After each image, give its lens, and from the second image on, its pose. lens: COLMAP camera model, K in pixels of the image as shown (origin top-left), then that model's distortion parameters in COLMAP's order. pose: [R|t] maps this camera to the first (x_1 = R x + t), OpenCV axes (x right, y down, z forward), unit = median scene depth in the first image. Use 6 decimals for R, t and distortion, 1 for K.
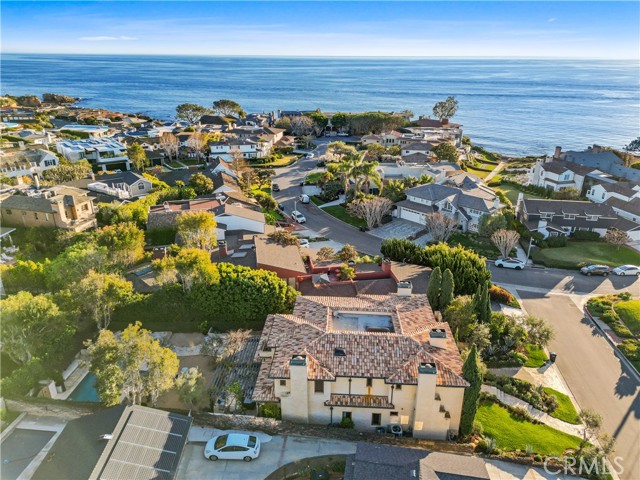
lens RADIAL K [[442.3, 0, 313.4], [0, 442.3, 241.3], [0, 0, 1]] dist [0.069047, -0.066954]
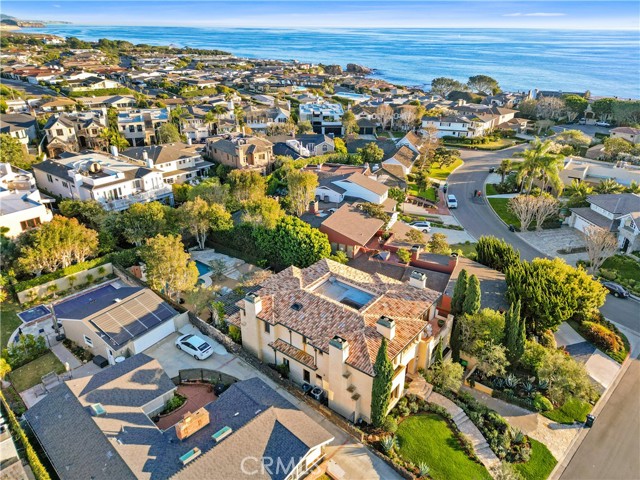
lens RADIAL K [[442.3, 0, 313.4], [0, 442.3, 241.3], [0, 0, 1]] dist [0.069047, -0.066954]
pose [[0.820980, 0.246666, -0.514925, 0.287709], [-0.220161, 0.968884, 0.113109, -0.018505], [0.526803, 0.020506, 0.849740, 0.042462]]
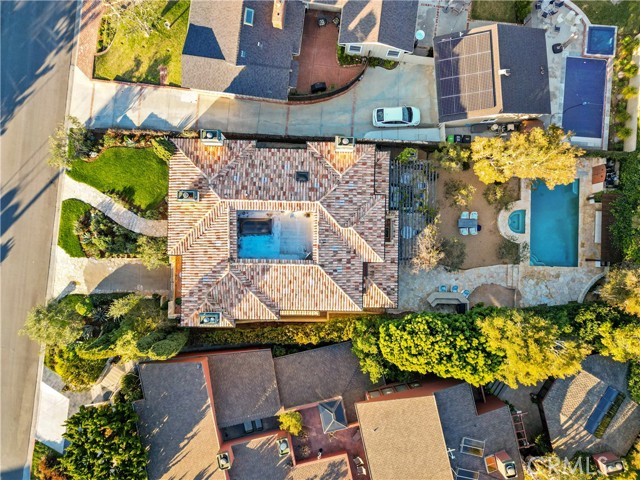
lens RADIAL K [[442.3, 0, 313.4], [0, 442.3, 241.3], [0, 0, 1]] dist [0.069047, -0.066954]
pose [[-0.998145, 0.057109, -0.021109, 0.029858], [-0.040525, -0.364408, 0.930357, -0.299798], [0.045440, 0.929487, 0.366046, 0.370853]]
